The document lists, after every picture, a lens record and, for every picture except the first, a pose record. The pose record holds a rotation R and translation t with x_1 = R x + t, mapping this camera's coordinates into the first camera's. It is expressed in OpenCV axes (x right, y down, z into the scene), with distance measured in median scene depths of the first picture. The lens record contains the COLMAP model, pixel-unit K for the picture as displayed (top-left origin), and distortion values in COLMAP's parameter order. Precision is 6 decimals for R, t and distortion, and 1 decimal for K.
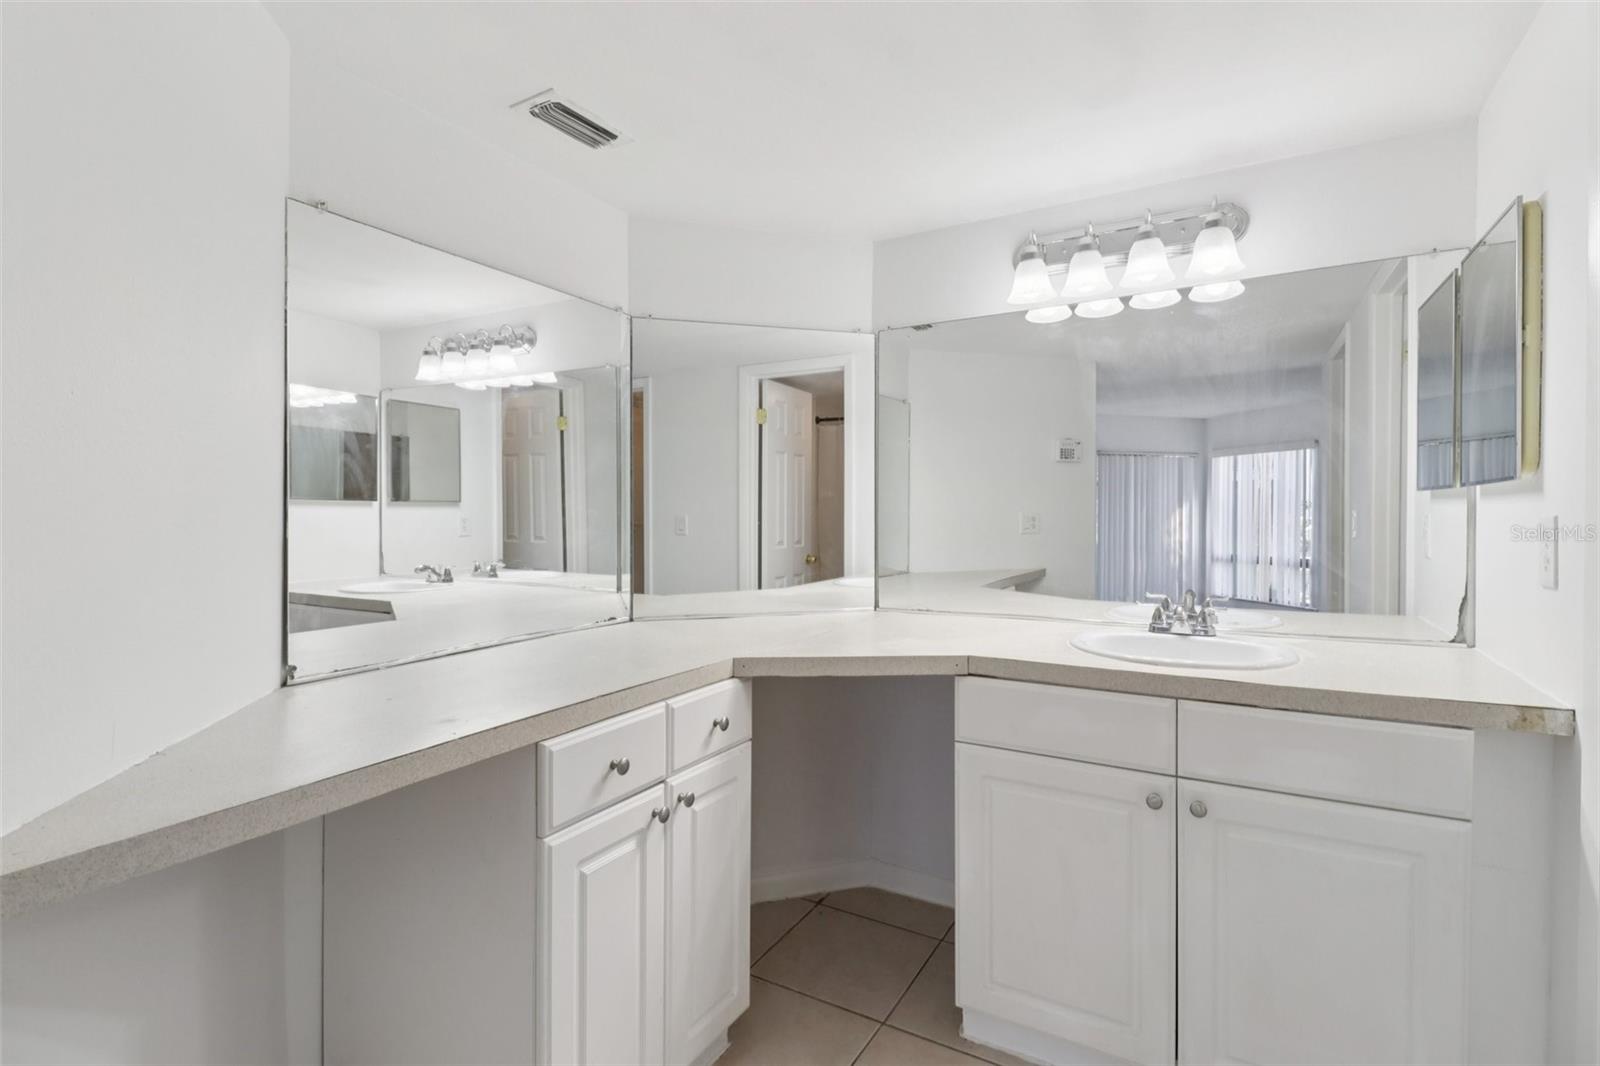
lens RADIAL K [[729.7, 0, 814.5], [0, 729.7, 518.5], [0, 0, 1]] dist [-0.000897, -0.013852]
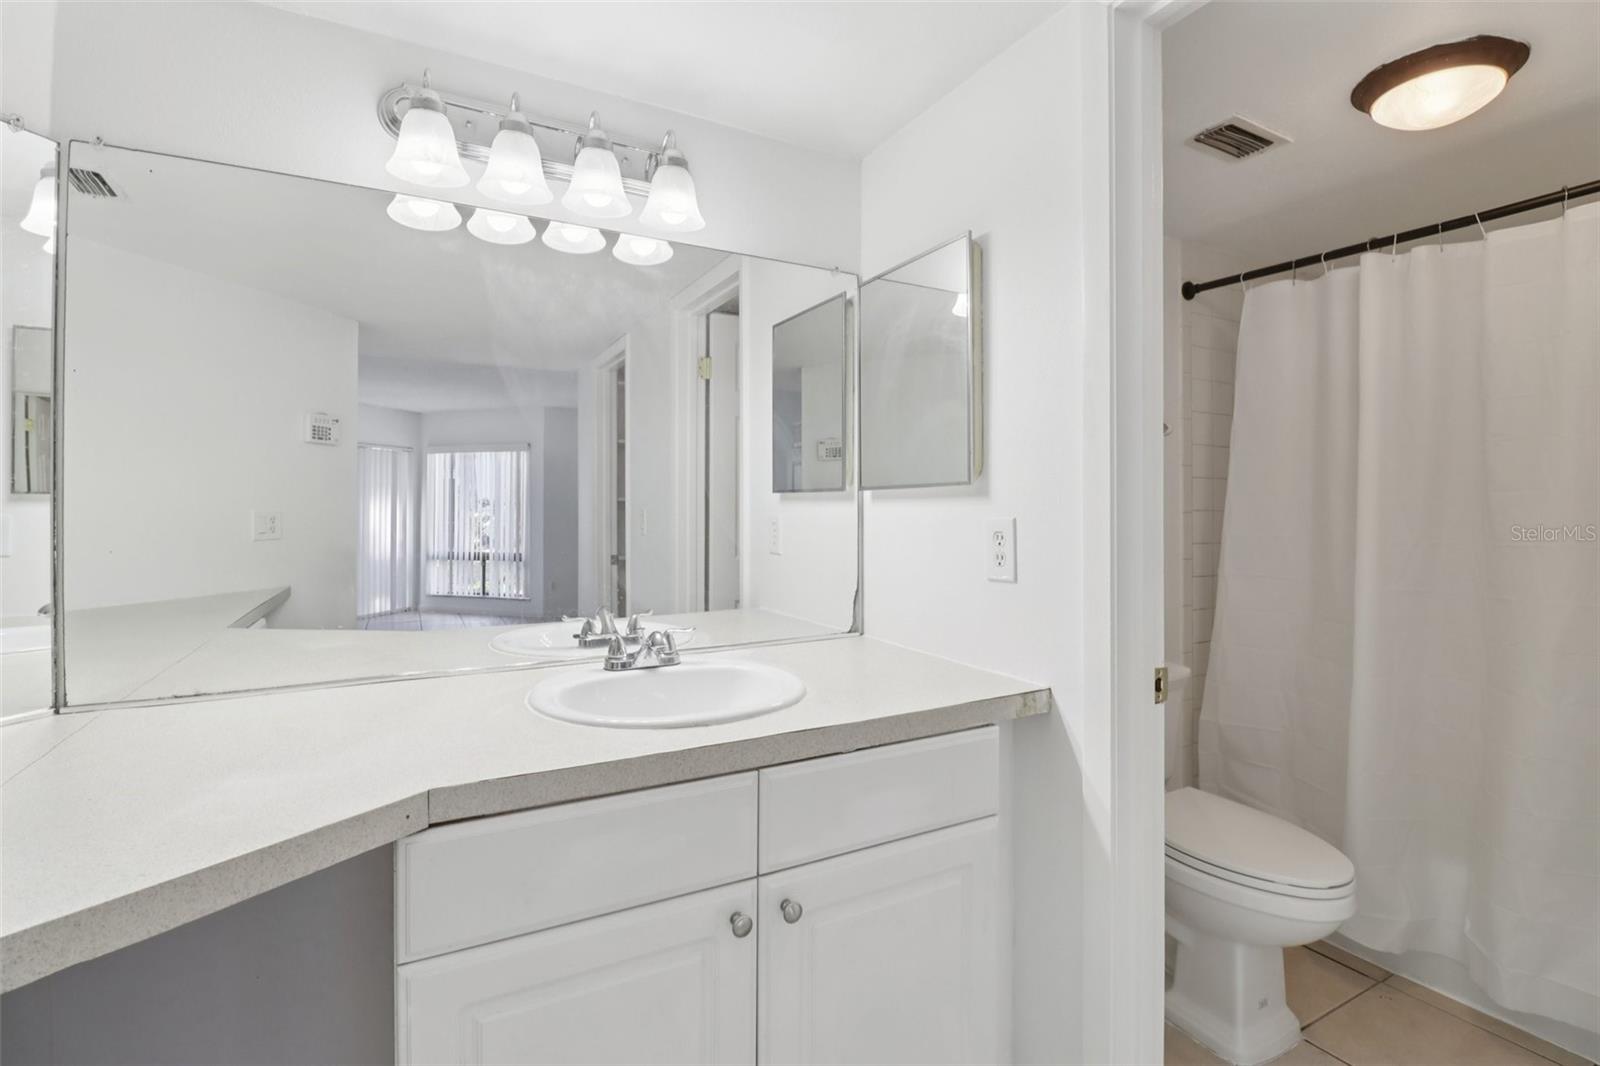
lens RADIAL K [[729.7, 0, 814.5], [0, 729.7, 518.5], [0, 0, 1]] dist [-0.000897, -0.013852]
pose [[0.527482, -0.006860, 0.849539, -0.052982], [0.003574, 0.999976, 0.005856, -0.004750], [-0.849559, -0.000053, 0.527494, 0.323147]]
